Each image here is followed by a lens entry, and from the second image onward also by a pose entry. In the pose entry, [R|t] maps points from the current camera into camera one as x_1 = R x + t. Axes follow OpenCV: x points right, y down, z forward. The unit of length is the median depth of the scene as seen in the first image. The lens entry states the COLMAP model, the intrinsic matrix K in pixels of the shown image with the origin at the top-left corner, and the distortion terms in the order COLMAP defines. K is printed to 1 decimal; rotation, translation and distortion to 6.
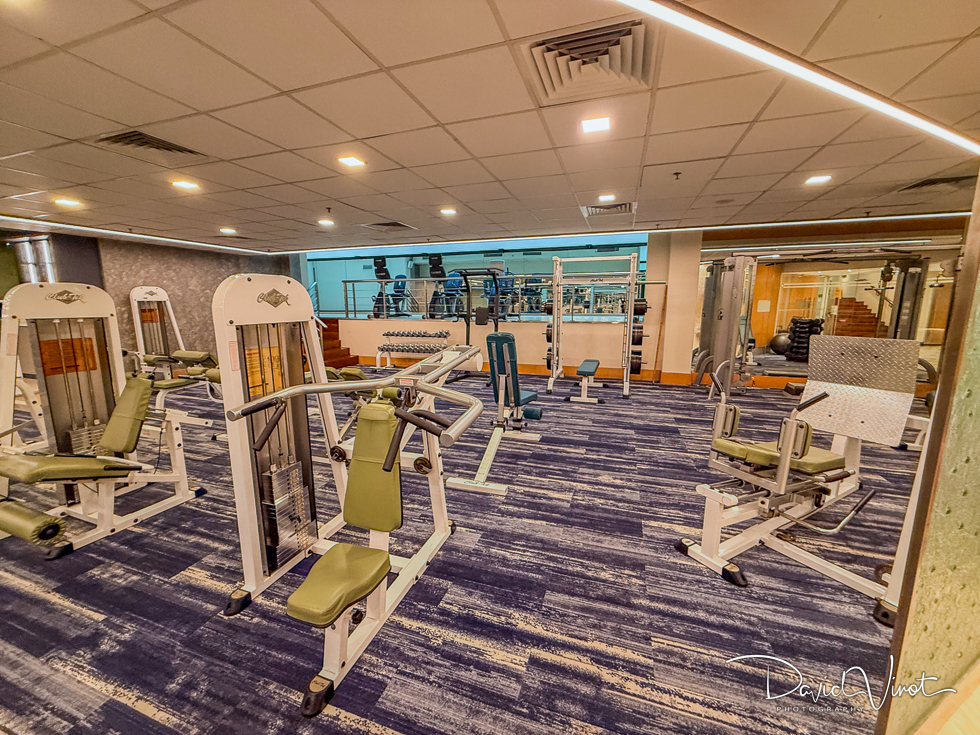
lens RADIAL K [[387.7, 0, 490.0], [0, 387.7, 367.5], [0, 0, 1]] dist [0.002204, 0.000514]
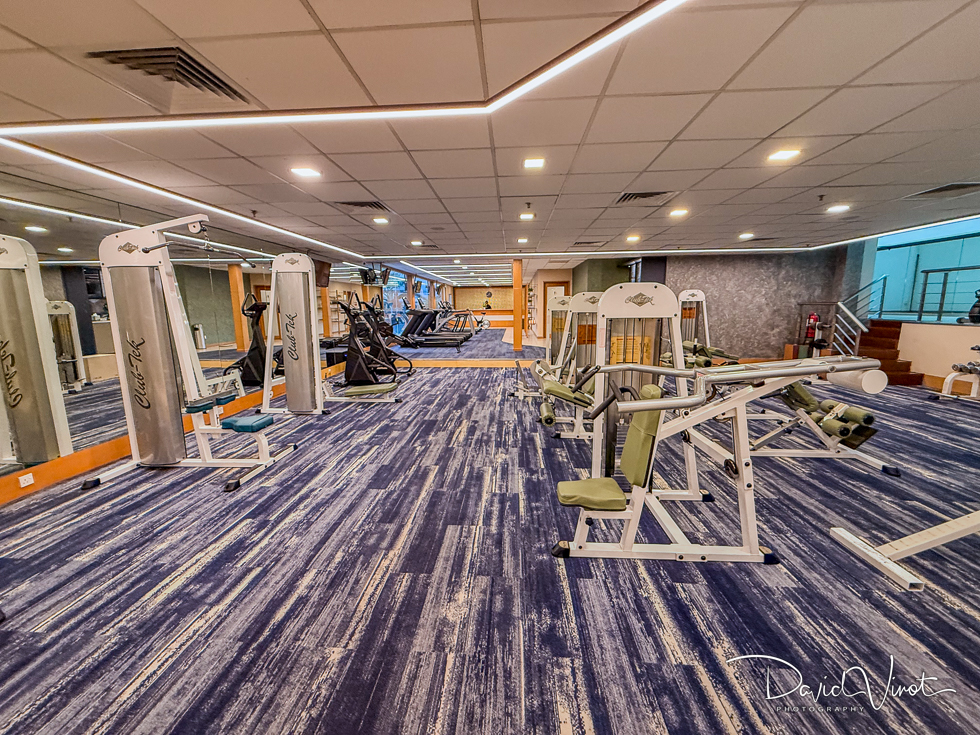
lens RADIAL K [[387.7, 0, 490.0], [0, 387.7, 367.5], [0, 0, 1]] dist [0.002204, 0.000514]
pose [[0.274943, 0.152821, -0.949237, 0.590302], [-0.150274, 0.981984, 0.114567, -0.019579], [0.949644, 0.111146, 0.292955, 0.115495]]
